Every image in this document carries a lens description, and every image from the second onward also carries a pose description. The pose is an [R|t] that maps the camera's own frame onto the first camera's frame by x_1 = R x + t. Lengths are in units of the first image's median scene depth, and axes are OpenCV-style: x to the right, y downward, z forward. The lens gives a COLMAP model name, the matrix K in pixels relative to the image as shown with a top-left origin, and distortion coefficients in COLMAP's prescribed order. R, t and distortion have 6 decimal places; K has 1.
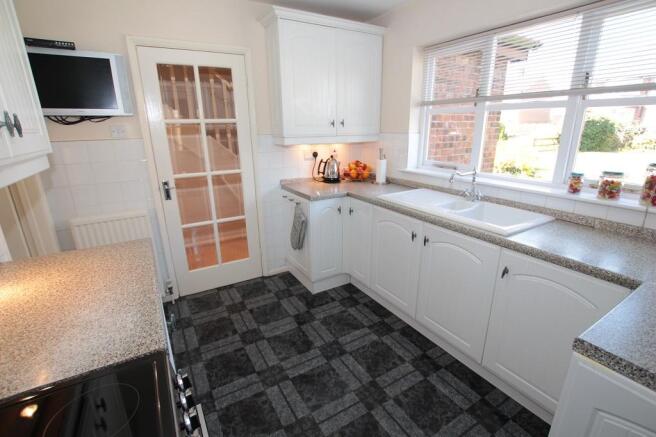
lens RADIAL K [[306.1, 0, 328.0], [0, 306.1, 218.5], [0, 0, 1]] dist [-0.024435, 0.000250]
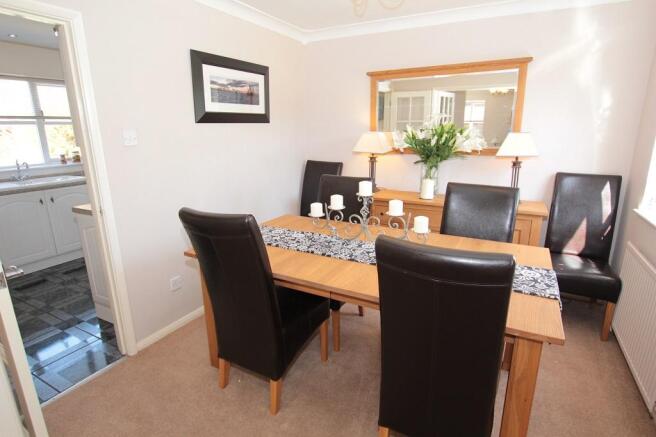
lens RADIAL K [[351.9, 0, 328.0], [0, 351.9, 218.5], [0, 0, 1]] dist [-0.003861, -0.001208]
pose [[-0.513373, -0.198520, 0.834888, -2.114524], [0.263280, 0.889525, 0.373402, -0.158803], [-0.816781, 0.411504, -0.404392, 0.563490]]
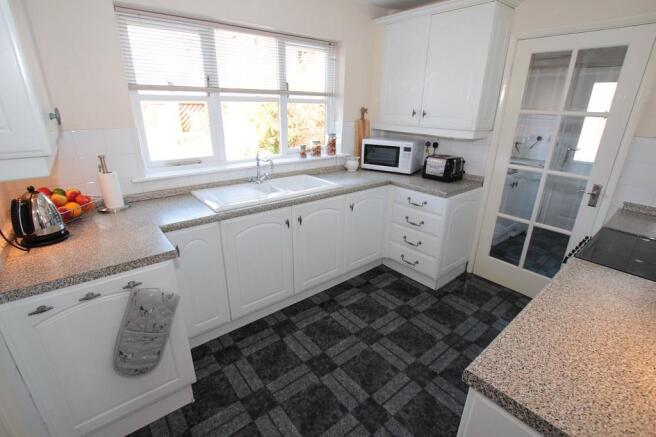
lens RADIAL K [[306.1, 0, 328.0], [0, 306.1, 218.5], [0, 0, 1]] dist [-0.024435, 0.000250]
pose [[-0.140540, -0.330971, 0.933116, -0.743568], [0.280341, 0.890597, 0.358113, -0.305933], [-0.949556, 0.311920, -0.032380, 0.919914]]
